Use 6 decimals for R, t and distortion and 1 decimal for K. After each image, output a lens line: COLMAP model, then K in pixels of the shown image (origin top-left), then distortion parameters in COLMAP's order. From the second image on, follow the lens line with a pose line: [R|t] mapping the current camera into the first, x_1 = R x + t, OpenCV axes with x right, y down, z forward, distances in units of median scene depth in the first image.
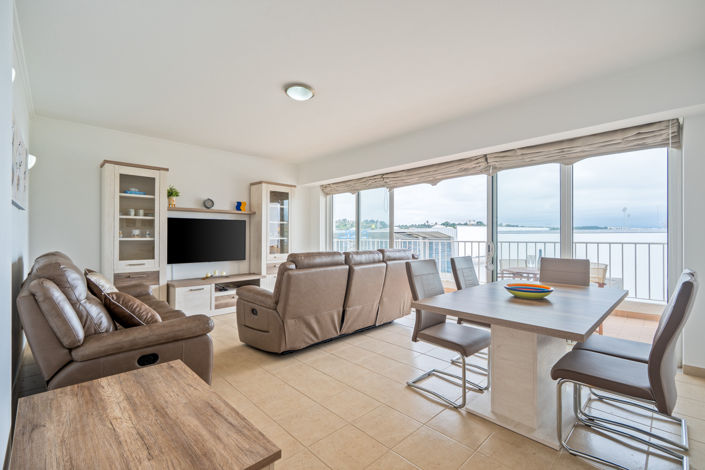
lens RADIAL K [[310.9, 0, 342.4], [0, 310.9, 235.1], [0, 0, 1]] dist [-0.001942, -0.000294]
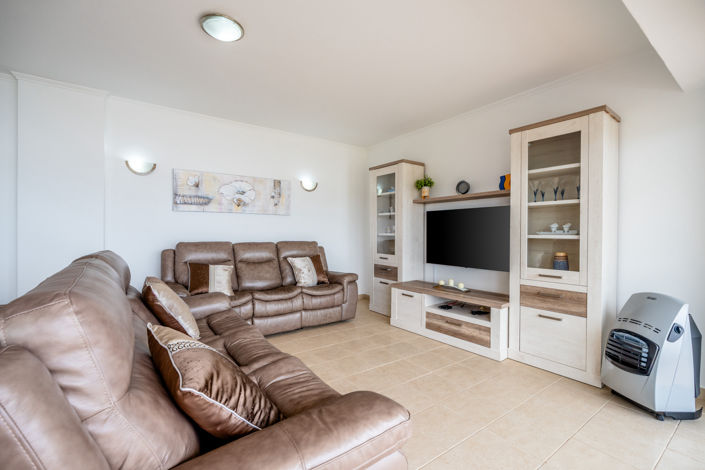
lens RADIAL K [[310.9, 0, 342.4], [0, 310.9, 235.1], [0, 0, 1]] dist [-0.001942, -0.000294]
pose [[-0.130060, 0.004873, -0.991494, 0.345013], [-0.004170, 0.999976, 0.005462, 0.008445], [0.991497, 0.004845, -0.130036, 0.842615]]
